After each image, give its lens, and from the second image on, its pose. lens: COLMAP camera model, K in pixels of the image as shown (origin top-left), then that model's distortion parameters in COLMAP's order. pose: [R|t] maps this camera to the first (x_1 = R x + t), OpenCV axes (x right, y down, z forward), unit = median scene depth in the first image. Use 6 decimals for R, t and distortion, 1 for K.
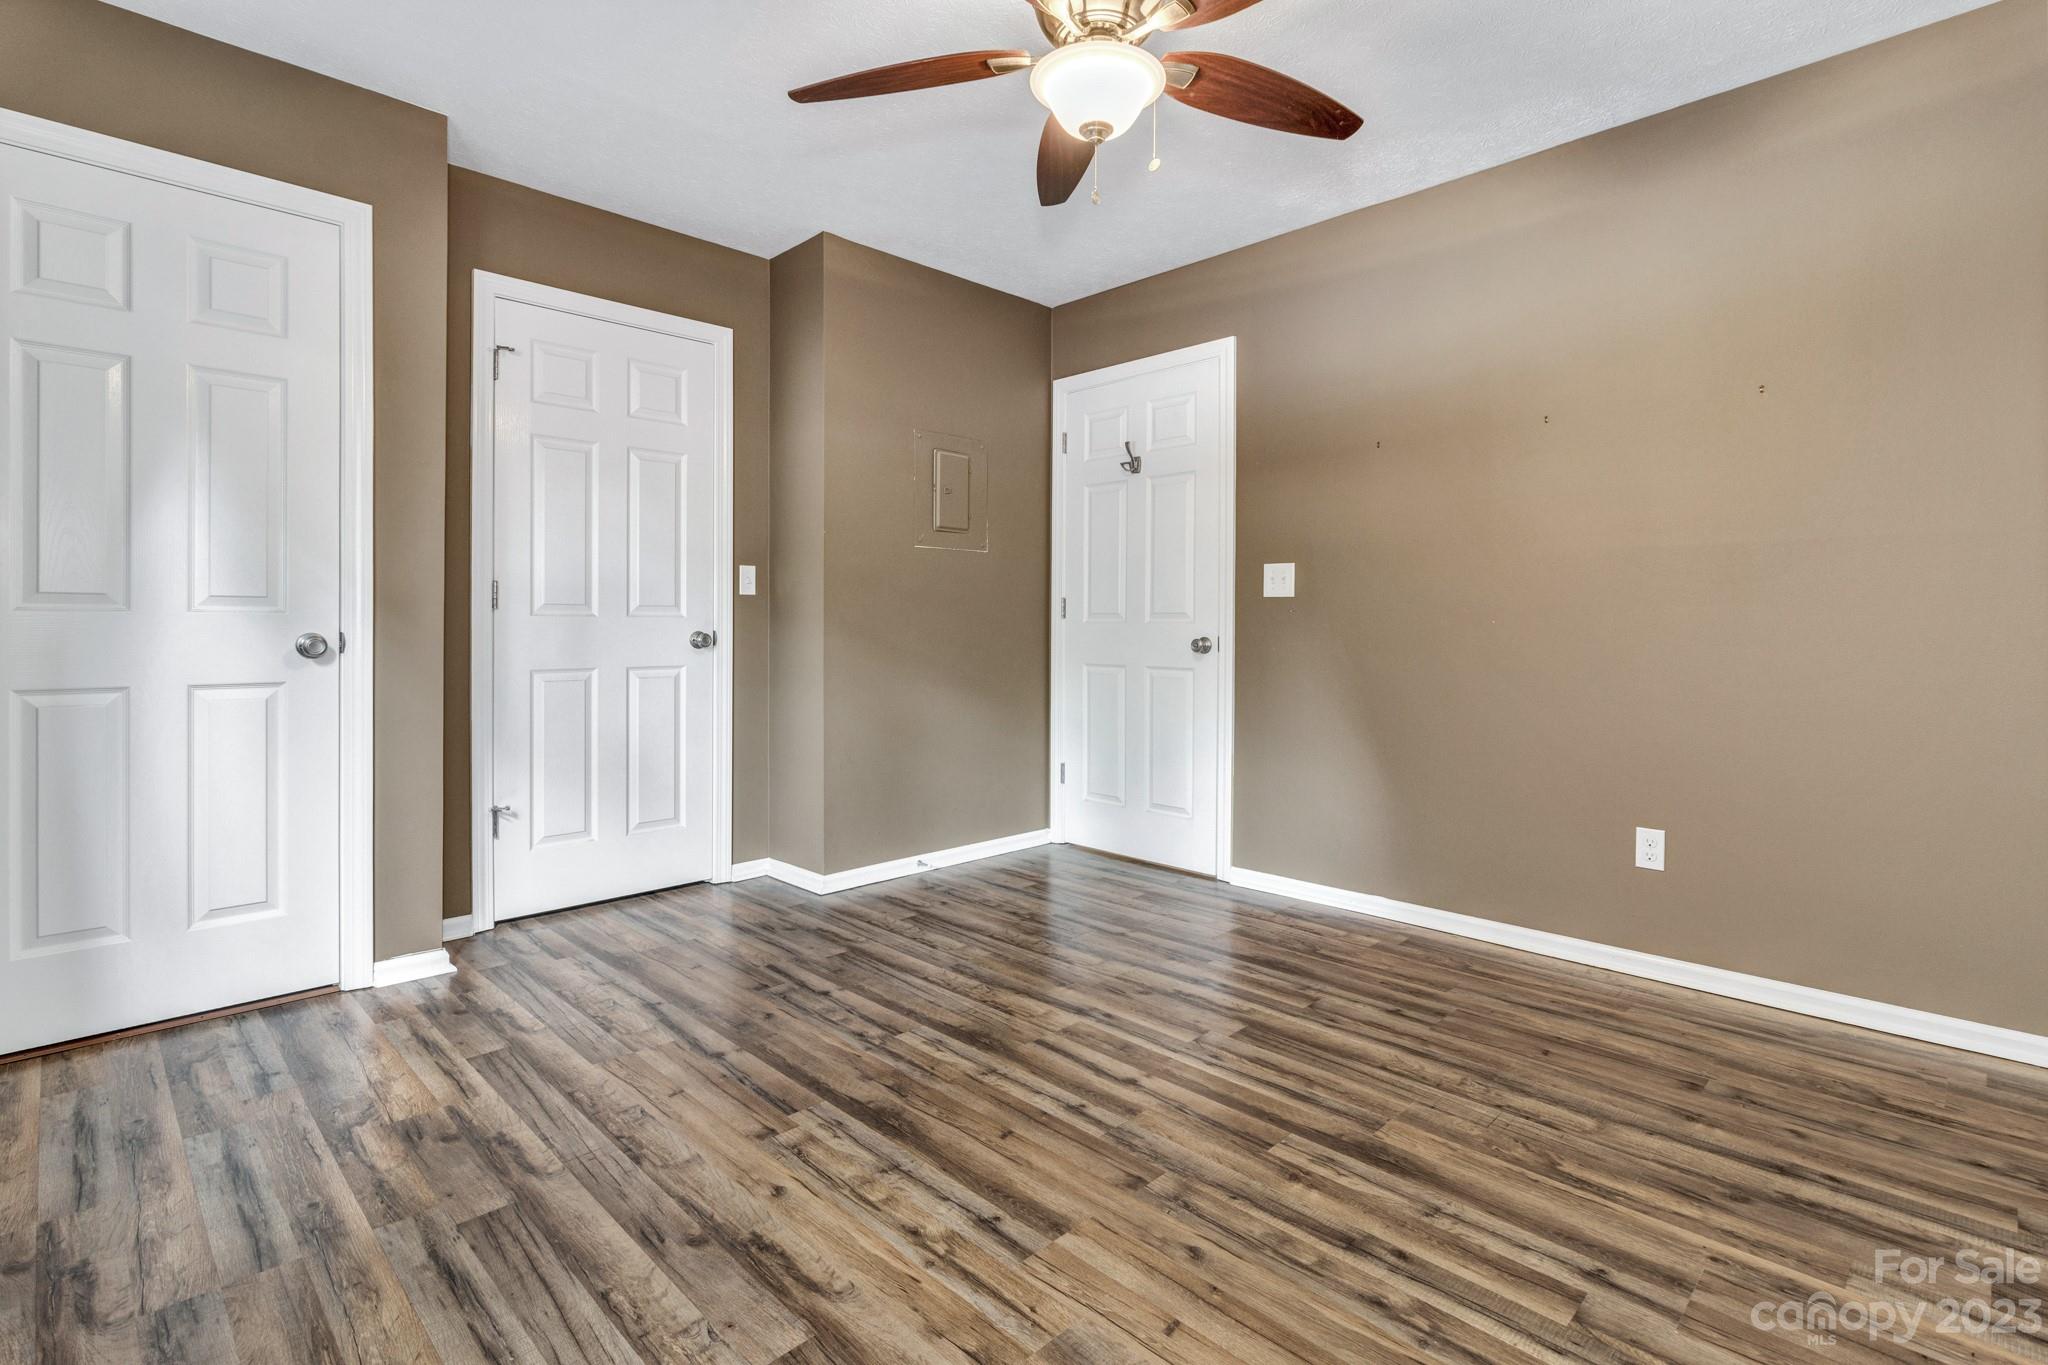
lens RADIAL K [[969.6, 0, 1055.5], [0, 969.6, 675.9], [0, 0, 1]] dist [0.001856, 0.000126]
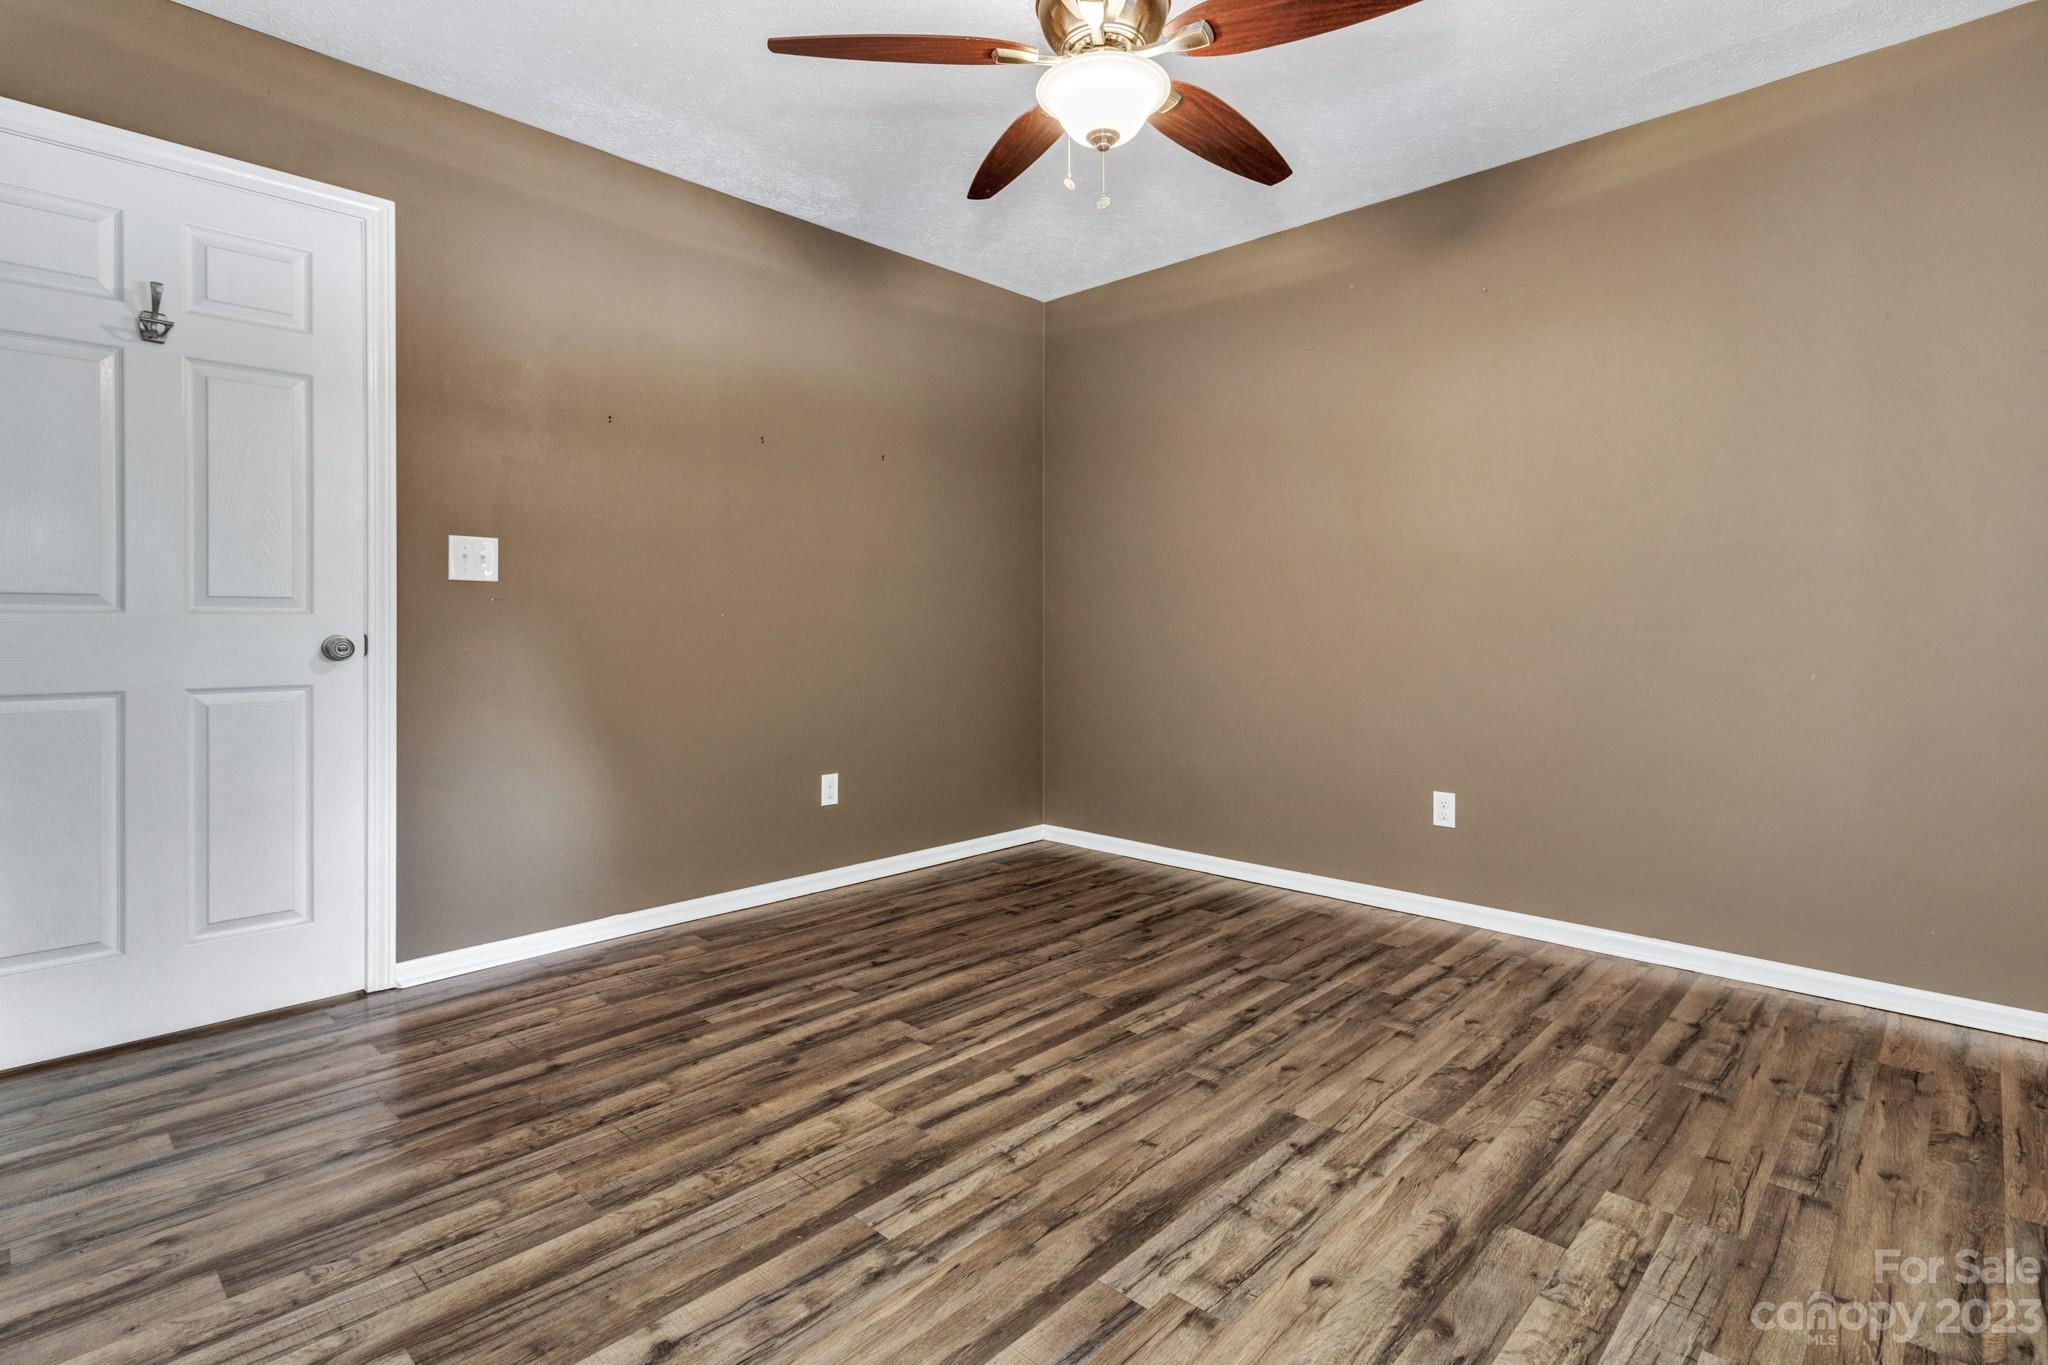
lens RADIAL K [[988.5, 0, 985.8], [0, 988.5, 631.4], [0, 0, 1]] dist [0.002400, -0.000079]
pose [[0.016489, -0.014969, 0.999752, -0.965769], [0.052350, 0.998529, 0.014088, -0.050813], [-0.998493, 0.052105, 0.017248, 1.055590]]
